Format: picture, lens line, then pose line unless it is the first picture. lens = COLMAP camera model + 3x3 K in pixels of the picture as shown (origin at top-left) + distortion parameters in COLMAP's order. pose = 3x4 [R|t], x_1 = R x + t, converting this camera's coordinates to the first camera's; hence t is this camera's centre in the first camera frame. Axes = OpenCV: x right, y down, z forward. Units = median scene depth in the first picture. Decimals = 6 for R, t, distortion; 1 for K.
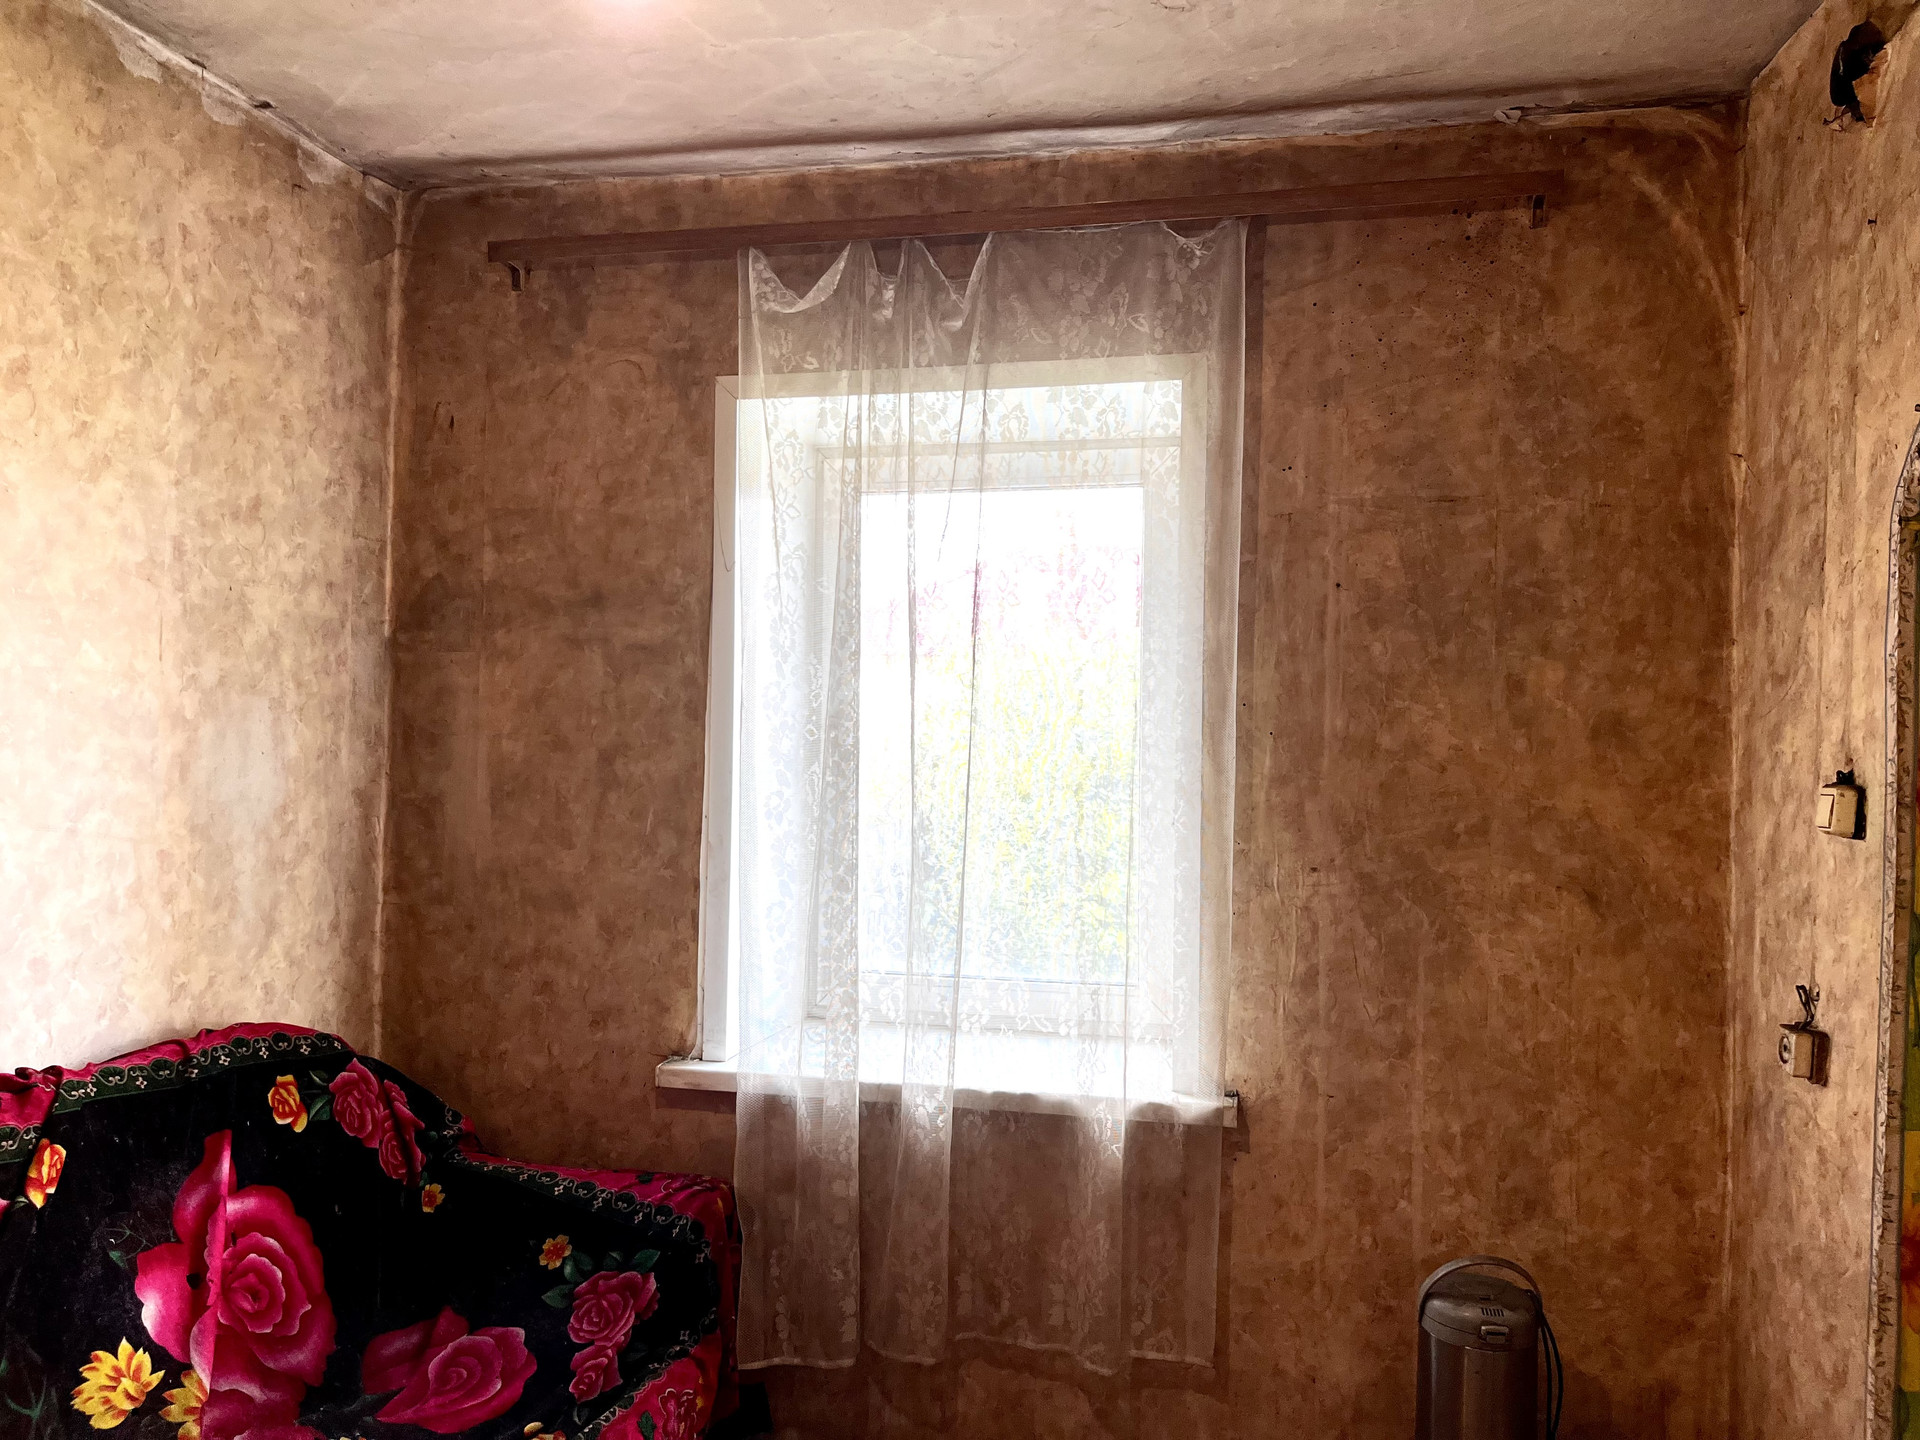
lens RADIAL K [[1453.4, 0, 959.7], [0, 1453.4, 708.9], [0, 0, 1]] dist [0.057537, -0.088857]
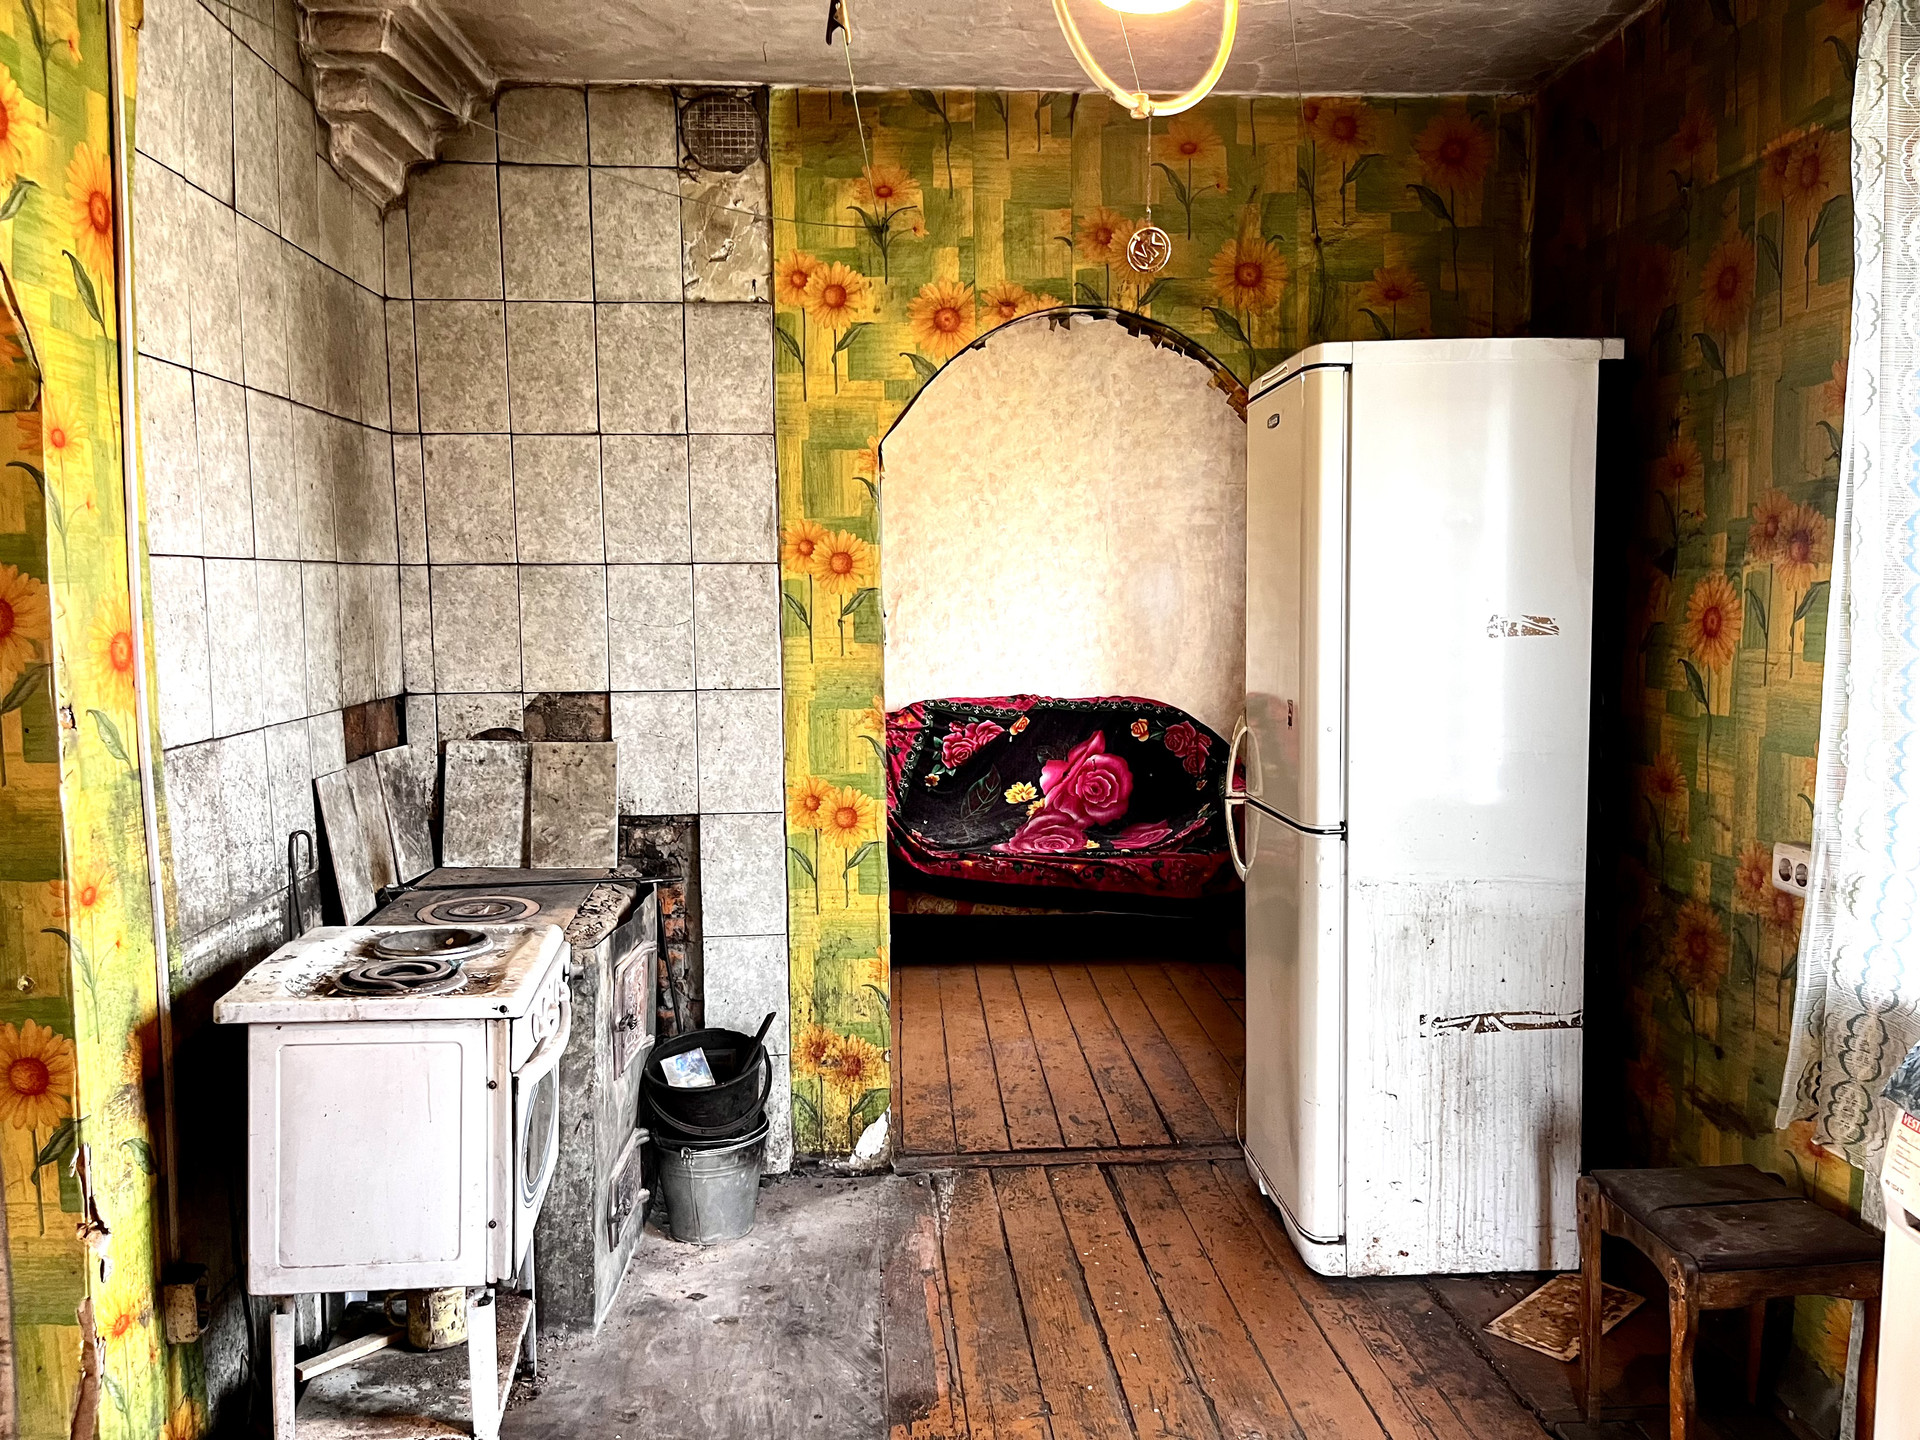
lens RADIAL K [[1453.4, 0, 961.0], [0, 1453.4, 721.9], [0, 0, 1]] dist [0.057537, -0.088857]
pose [[0.273228, 0.069361, -0.959445, 1.804871], [0.031213, 0.996233, 0.080909, 0.049368], [0.961443, -0.052053, 0.270034, 0.051712]]
